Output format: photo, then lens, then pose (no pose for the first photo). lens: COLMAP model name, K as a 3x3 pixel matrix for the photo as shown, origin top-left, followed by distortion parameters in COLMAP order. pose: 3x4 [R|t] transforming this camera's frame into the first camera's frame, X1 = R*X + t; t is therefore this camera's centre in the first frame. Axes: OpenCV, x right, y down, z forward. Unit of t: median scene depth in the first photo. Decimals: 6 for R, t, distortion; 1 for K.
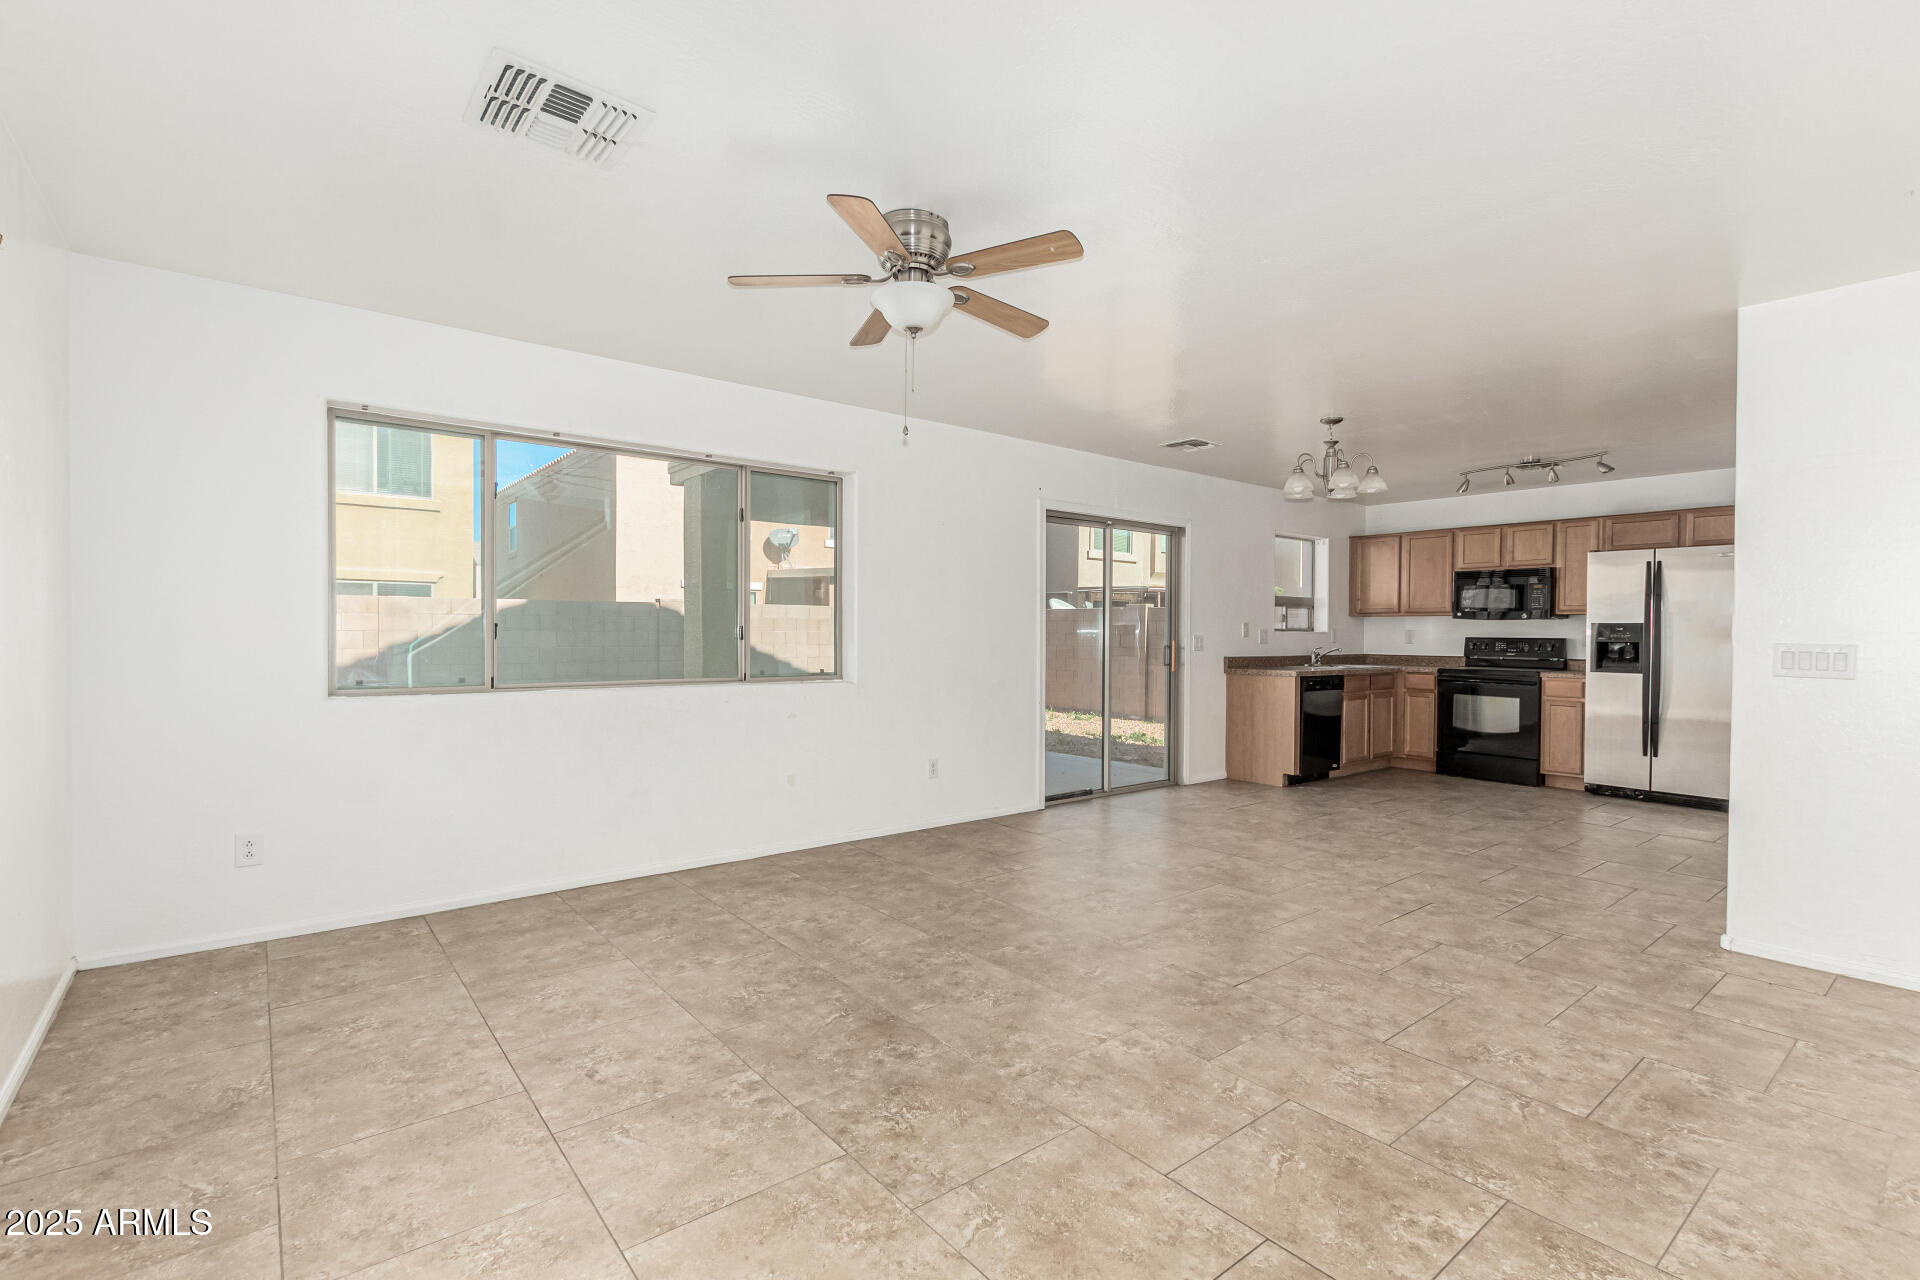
lens RADIAL K [[882.7, 0, 965.2], [0, 882.7, 635.6], [0, 0, 1]] dist [0.005615, -0.002046]
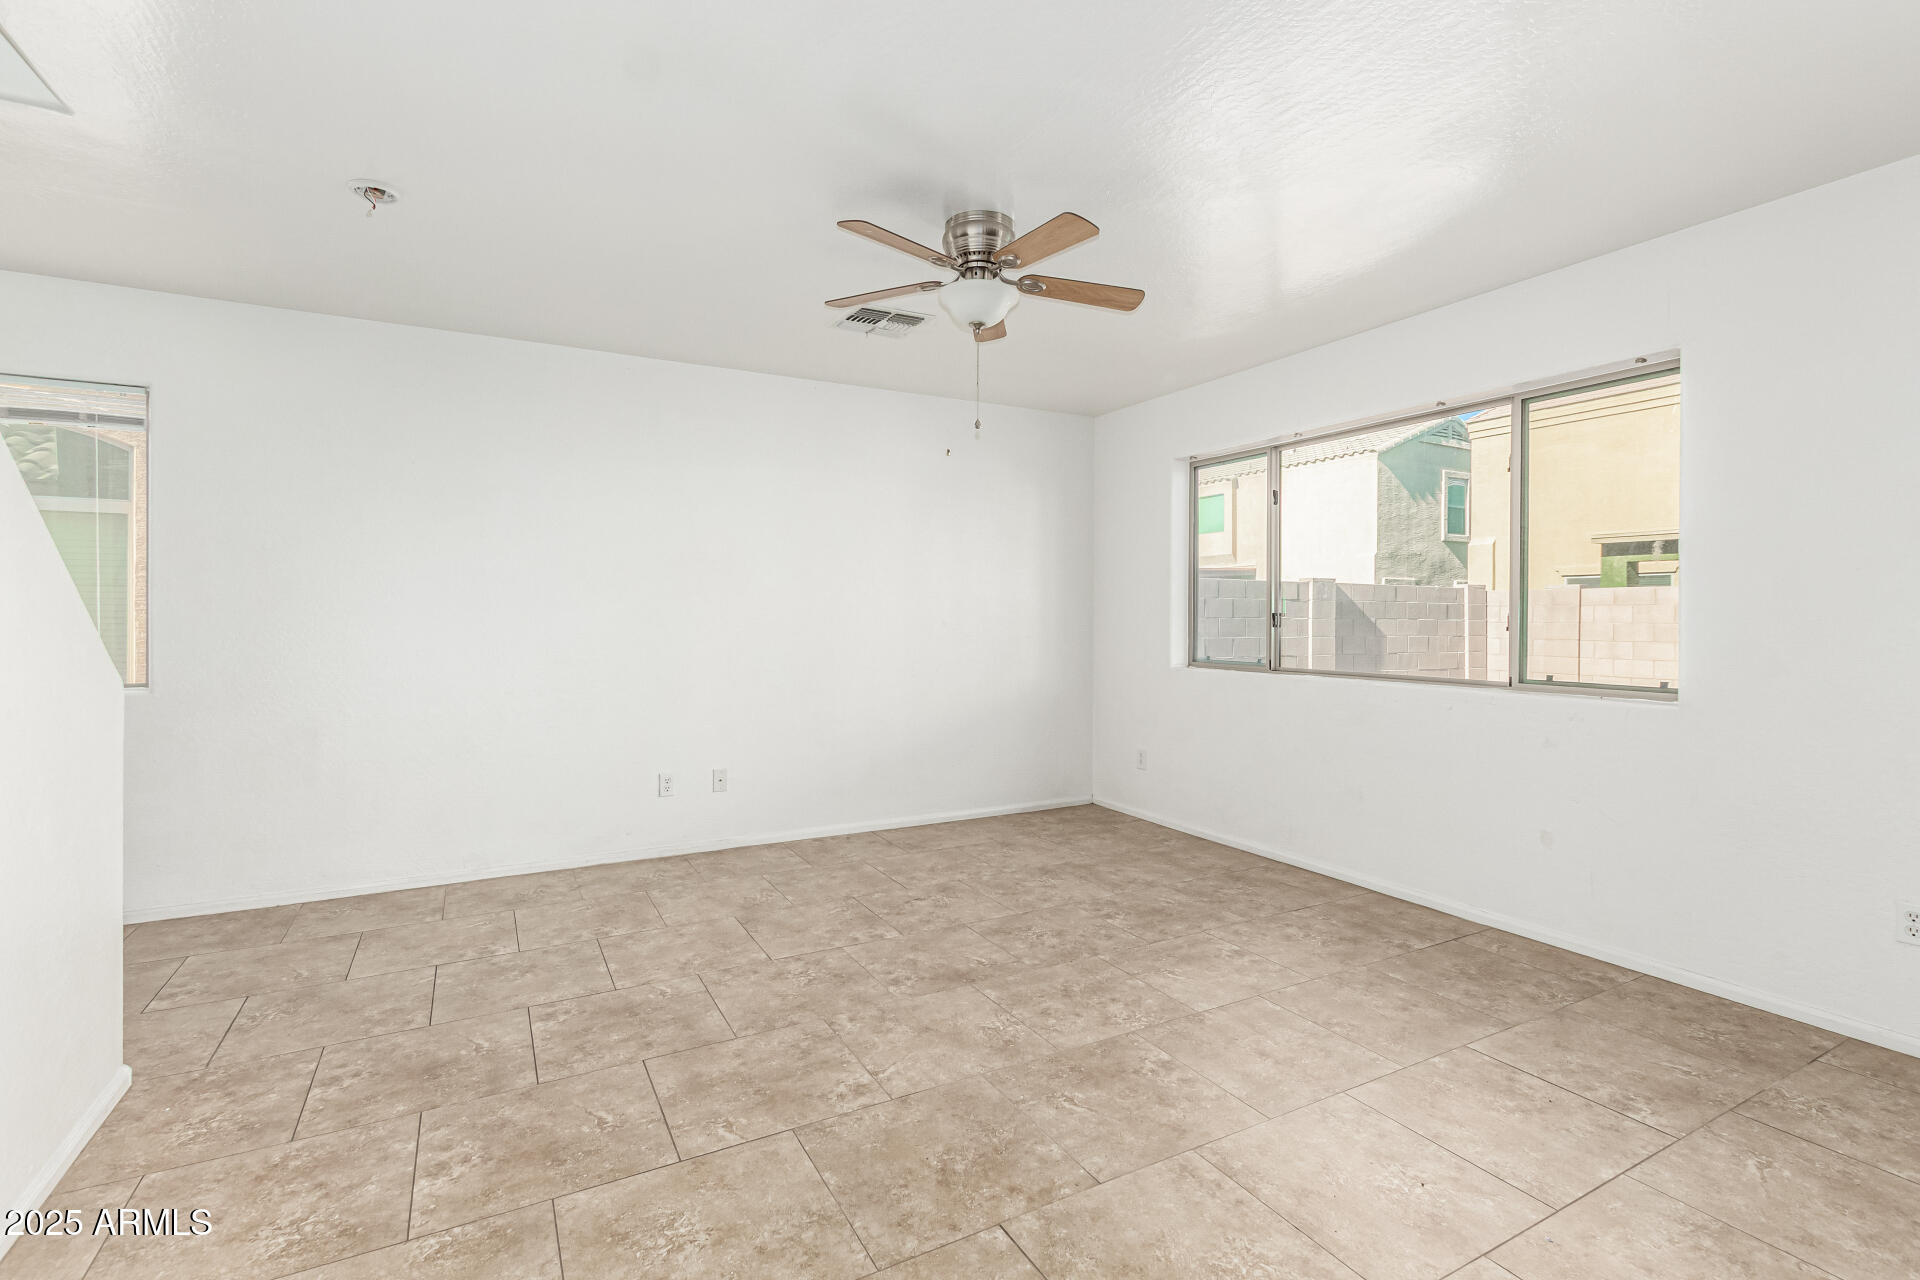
lens RADIAL K [[882.7, 0, 963.6], [0, 882.7, 636.5], [0, 0, 1]] dist [0.005615, -0.002046]
pose [[-0.180588, 0.014152, -0.983457, 0.944252], [-0.008661, 0.999835, 0.015978, 0.002534], [0.983521, 0.011403, -0.180436, 1.164395]]
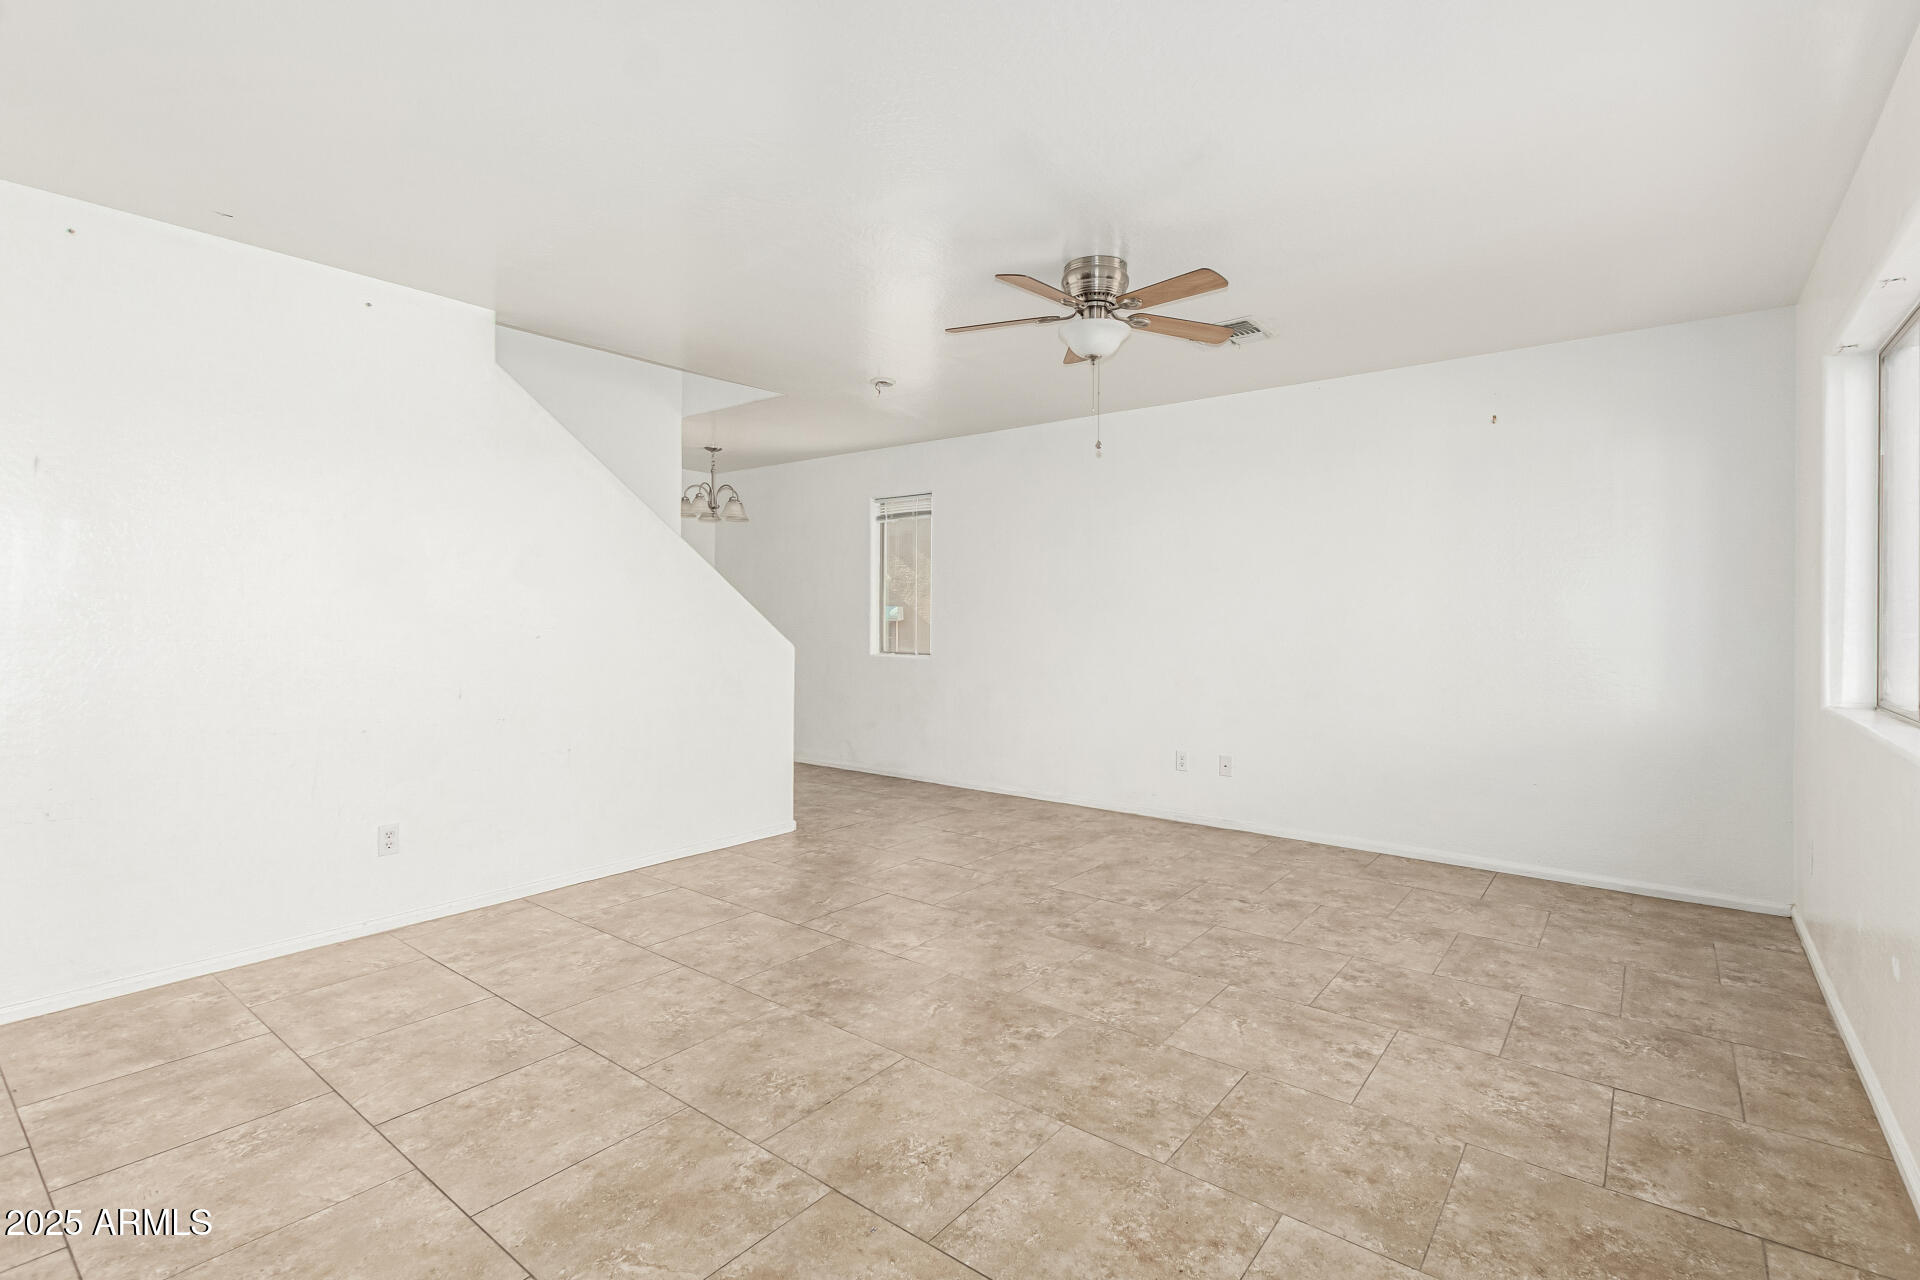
lens RADIAL K [[882.7, 0, 961.5], [0, 882.7, 625.5], [0, 0, 1]] dist [0.005615, -0.002046]
pose [[-0.975208, -0.010556, -0.221039, 0.355974], [-0.014090, 0.999797, 0.014418, -0.007330], [0.220842, 0.017175, -0.975158, 2.068310]]
